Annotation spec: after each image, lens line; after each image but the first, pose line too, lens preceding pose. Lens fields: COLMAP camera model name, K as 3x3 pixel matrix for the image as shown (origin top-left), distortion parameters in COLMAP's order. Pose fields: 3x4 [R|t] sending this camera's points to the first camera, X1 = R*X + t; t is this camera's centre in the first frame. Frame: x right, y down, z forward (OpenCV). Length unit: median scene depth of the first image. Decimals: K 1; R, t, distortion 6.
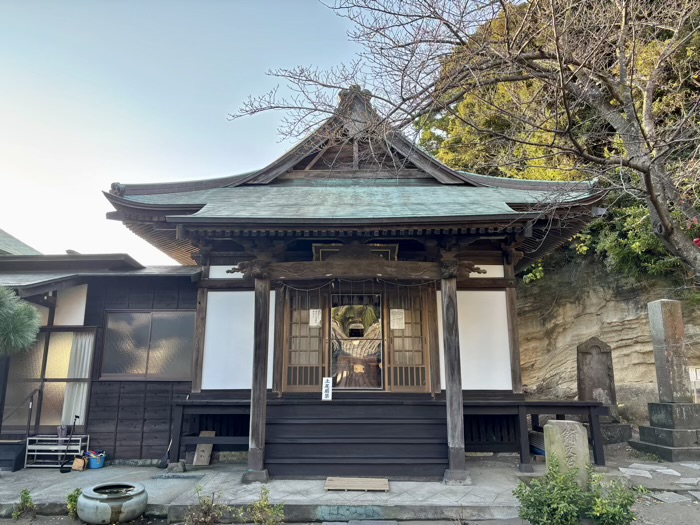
lens RADIAL K [[524.1, 0, 349.3], [0, 524.1, 263.7], [0, 0, 1]] dist [0.027475, -0.018588]
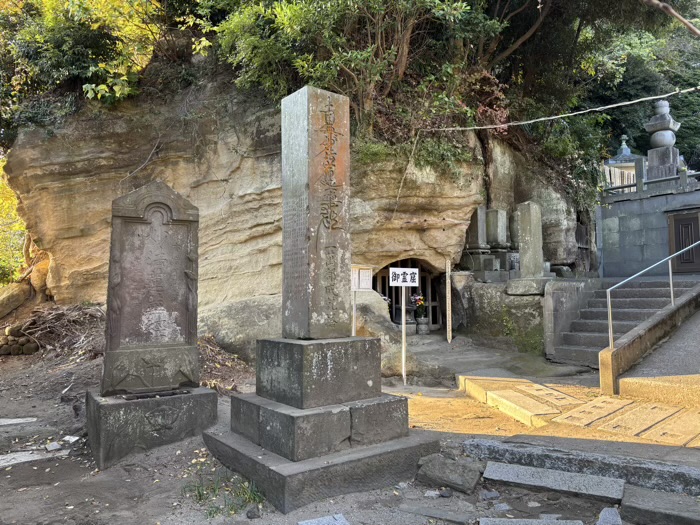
lens RADIAL K [[524.1, 0, 350.4], [0, 524.1, 262.0], [0, 0, 1]] dist [0.027475, -0.018588]
pose [[0.841072, 0.027128, 0.540242, 0.296616], [-0.105918, 0.987667, 0.115302, 0.109650], [-0.530452, -0.154198, 0.833573, 0.463407]]
